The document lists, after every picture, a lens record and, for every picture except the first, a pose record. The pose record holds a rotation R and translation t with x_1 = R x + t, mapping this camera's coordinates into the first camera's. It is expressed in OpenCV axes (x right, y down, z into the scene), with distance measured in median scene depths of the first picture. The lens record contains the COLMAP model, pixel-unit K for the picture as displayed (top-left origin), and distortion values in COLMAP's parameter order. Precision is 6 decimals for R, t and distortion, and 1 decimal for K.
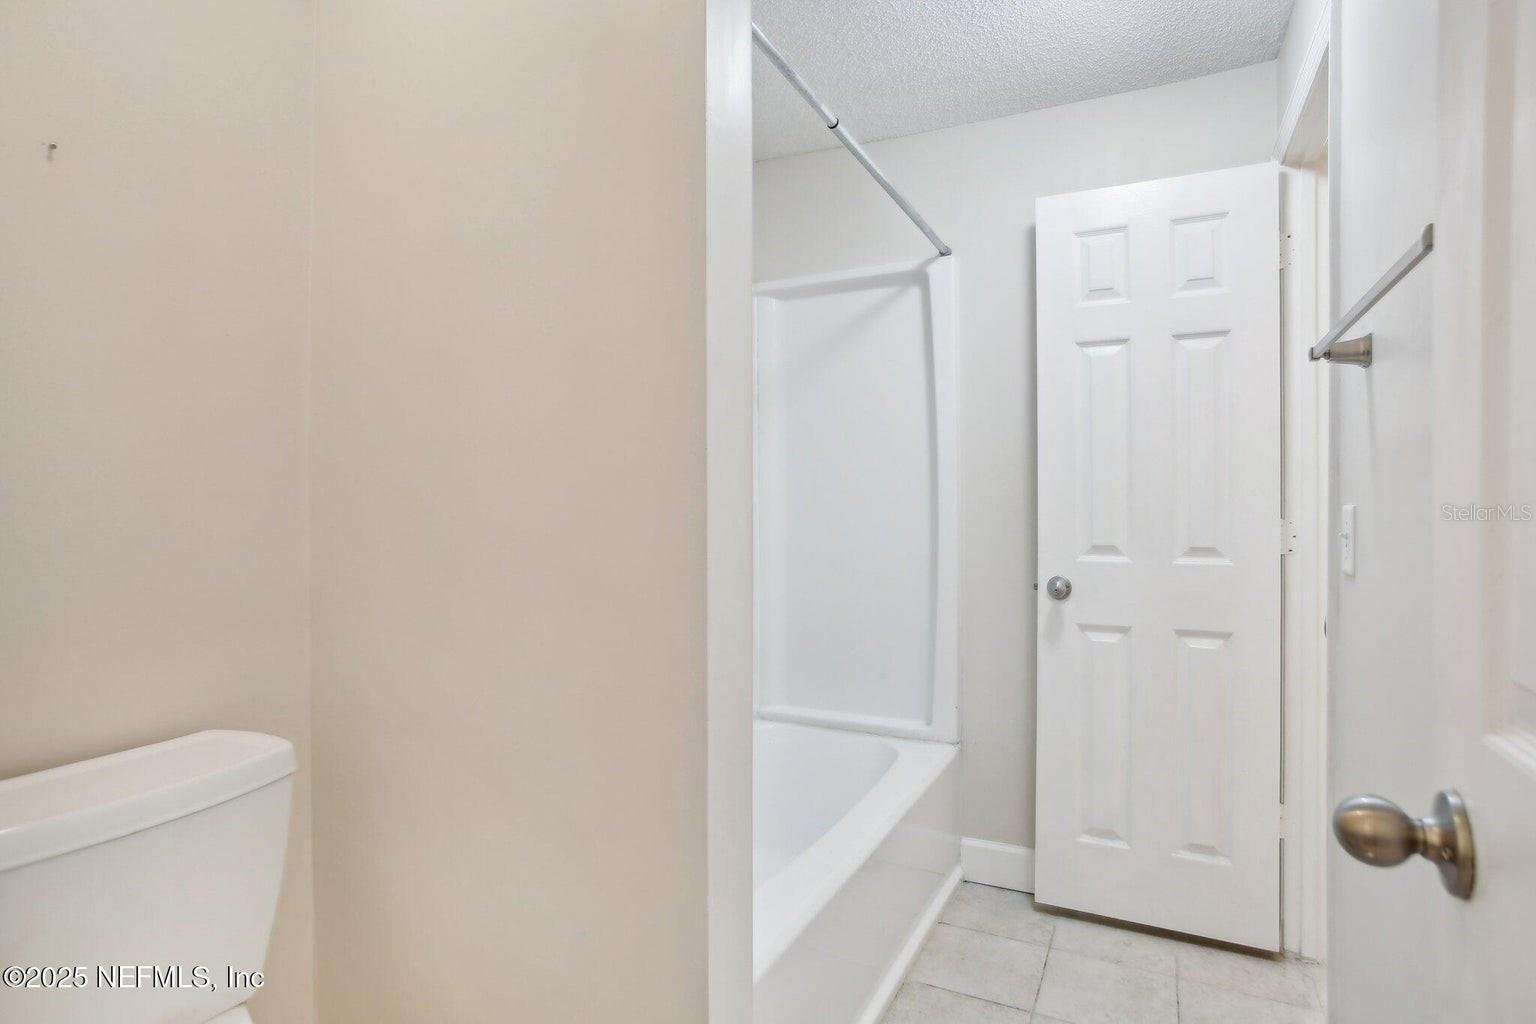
lens RADIAL K [[776.0, 0, 798.6], [0, 776.0, 506.1], [0, 0, 1]] dist [-0.087297, 0.063933]
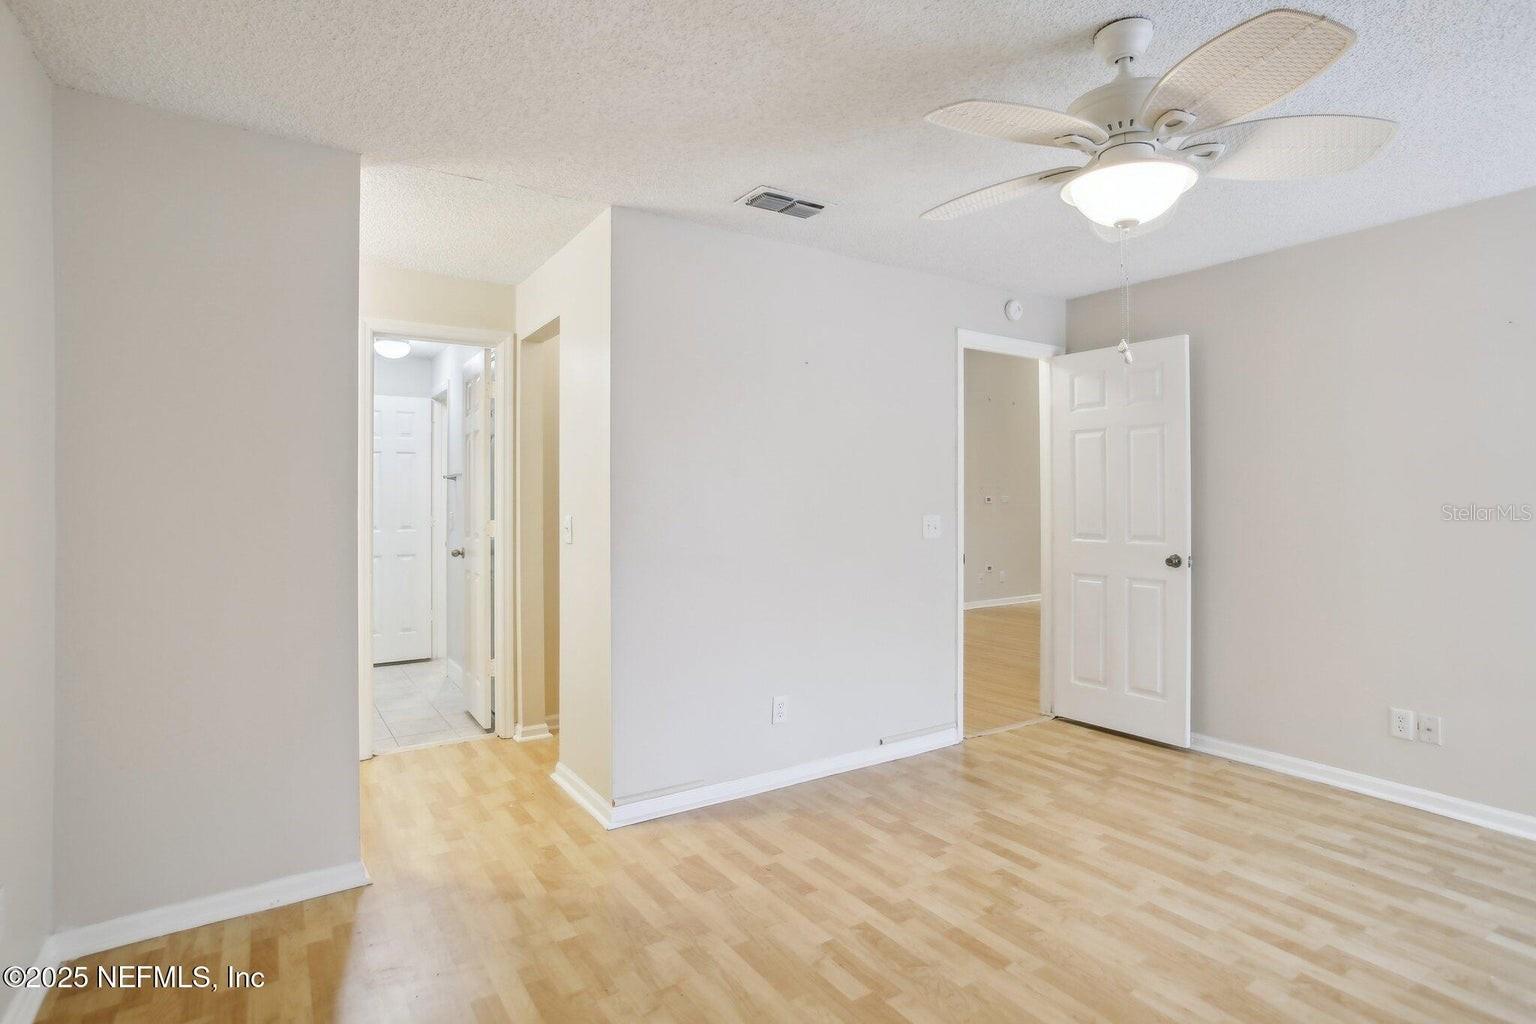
lens RADIAL K [[779.8, 0, 773.6], [0, 779.8, 513.4], [0, 0, 1]] dist [-0.044610, 0.028613]
pose [[0.511371, -0.010169, 0.859300, -1.238285], [-0.006172, 0.999861, 0.015506, -0.046225], [-0.859338, -0.013233, 0.511237, -1.651820]]
